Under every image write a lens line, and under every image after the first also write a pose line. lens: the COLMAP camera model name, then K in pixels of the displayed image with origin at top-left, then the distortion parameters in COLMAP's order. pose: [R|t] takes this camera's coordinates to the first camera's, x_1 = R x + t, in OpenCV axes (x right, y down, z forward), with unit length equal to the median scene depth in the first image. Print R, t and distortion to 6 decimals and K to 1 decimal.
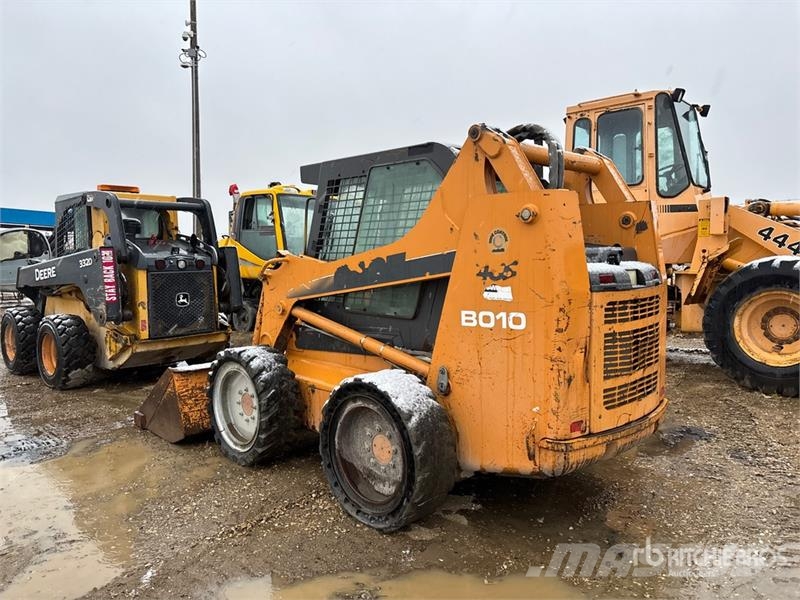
lens RADIAL K [[592.7, 0, 401.0], [0, 592.7, 303.9], [0, 0, 1]] dist [0.061770, -0.080459]
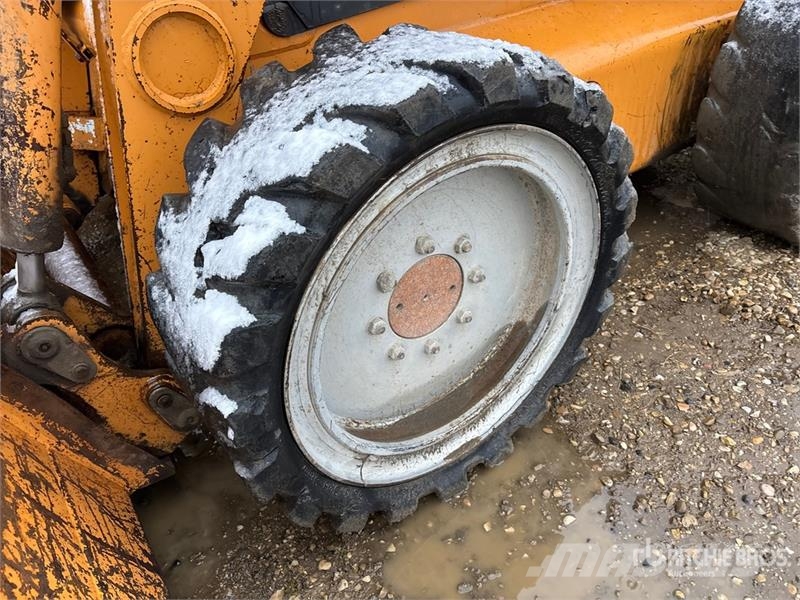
lens RADIAL K [[607.7, 0, 397.2], [0, 607.7, 306.5], [0, 0, 1]] dist [0.037440, -0.037423]
pose [[0.180067, -0.603501, 0.776764, -0.466329], [0.158471, 0.797155, 0.582608, 0.025962], [-0.970805, 0.018186, 0.239179, 0.979670]]
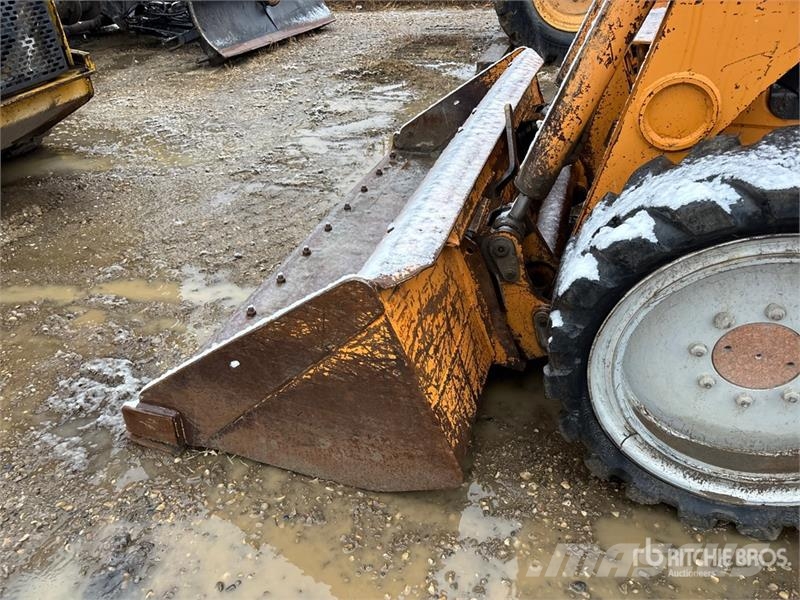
lens RADIAL K [[607.7, 0, 397.2], [0, 607.7, 306.5], [0, 0, 1]] dist [0.037440, -0.037423]
pose [[0.896090, -0.259337, 0.360232, -0.521952], [0.060773, 0.875606, 0.479189, -0.001220], [-0.439693, -0.407504, 0.800382, 0.877642]]
